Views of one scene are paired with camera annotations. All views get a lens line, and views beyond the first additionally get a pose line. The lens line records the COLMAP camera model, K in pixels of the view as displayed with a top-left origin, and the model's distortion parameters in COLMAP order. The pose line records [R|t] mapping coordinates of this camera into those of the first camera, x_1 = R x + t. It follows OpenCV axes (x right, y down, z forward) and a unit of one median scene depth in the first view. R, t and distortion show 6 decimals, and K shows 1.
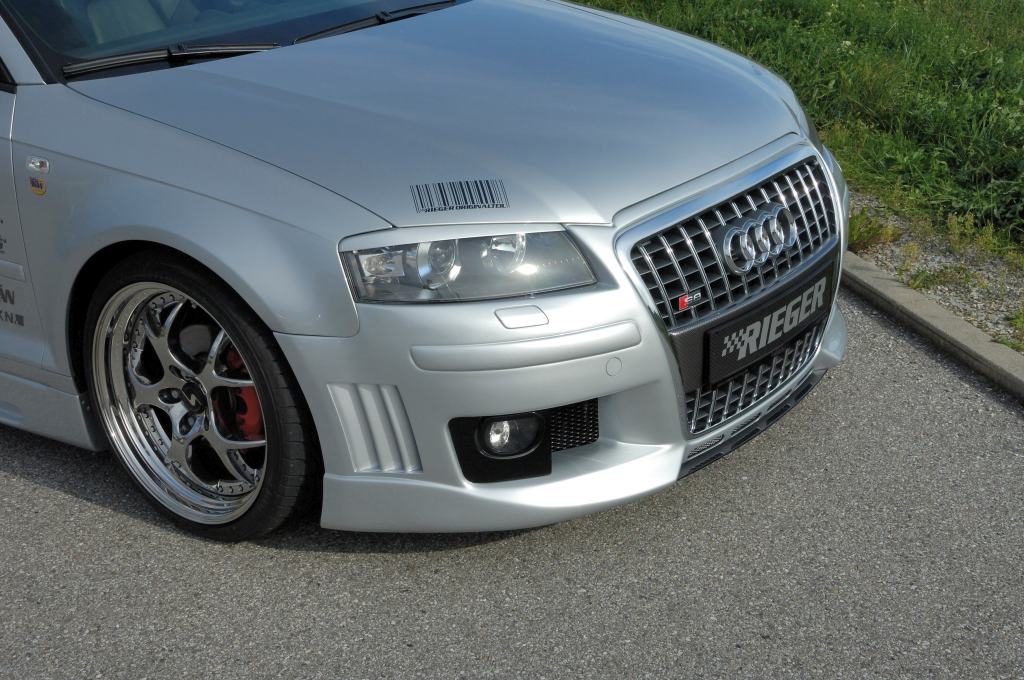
lens RADIAL K [[1549.4, 0, 512.0], [0, 1549.4, 340.0], [0, 0, 1]] dist [0.000794, 0.926562]
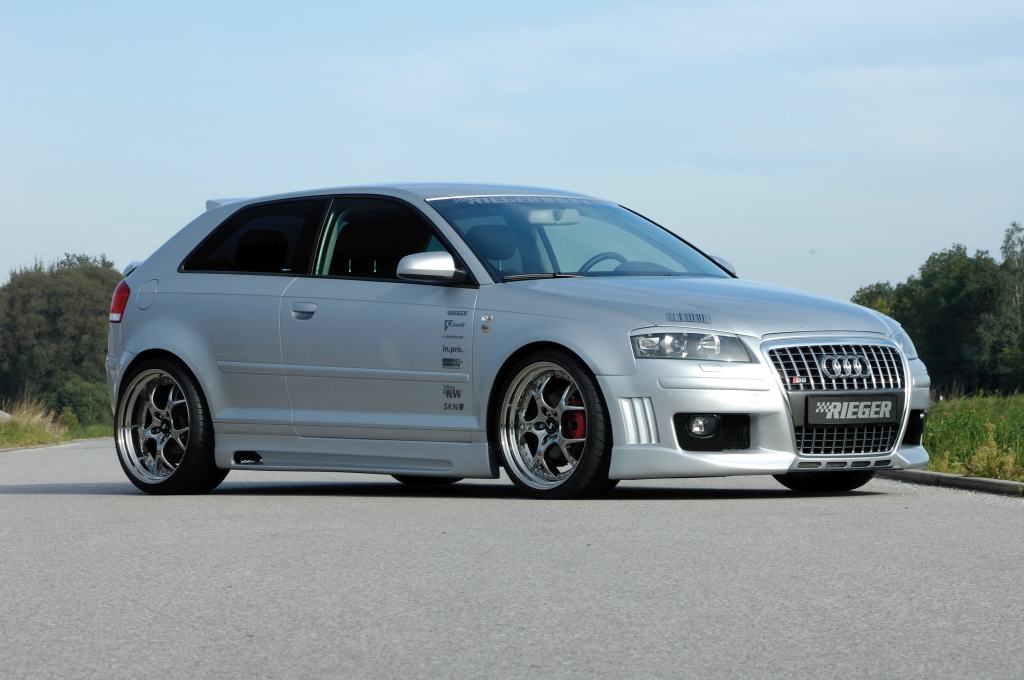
lens RADIAL K [[3946.2, 0, 512.0], [0, 3946.2, 340.0], [0, 0, 1]] dist [1.389462, 0.723224]
pose [[0.984560, 0.045472, -0.169038, 0.611657], [-0.105378, 0.925053, -0.364928, 1.834855], [0.139776, 0.377106, 0.915562, -3.778663]]
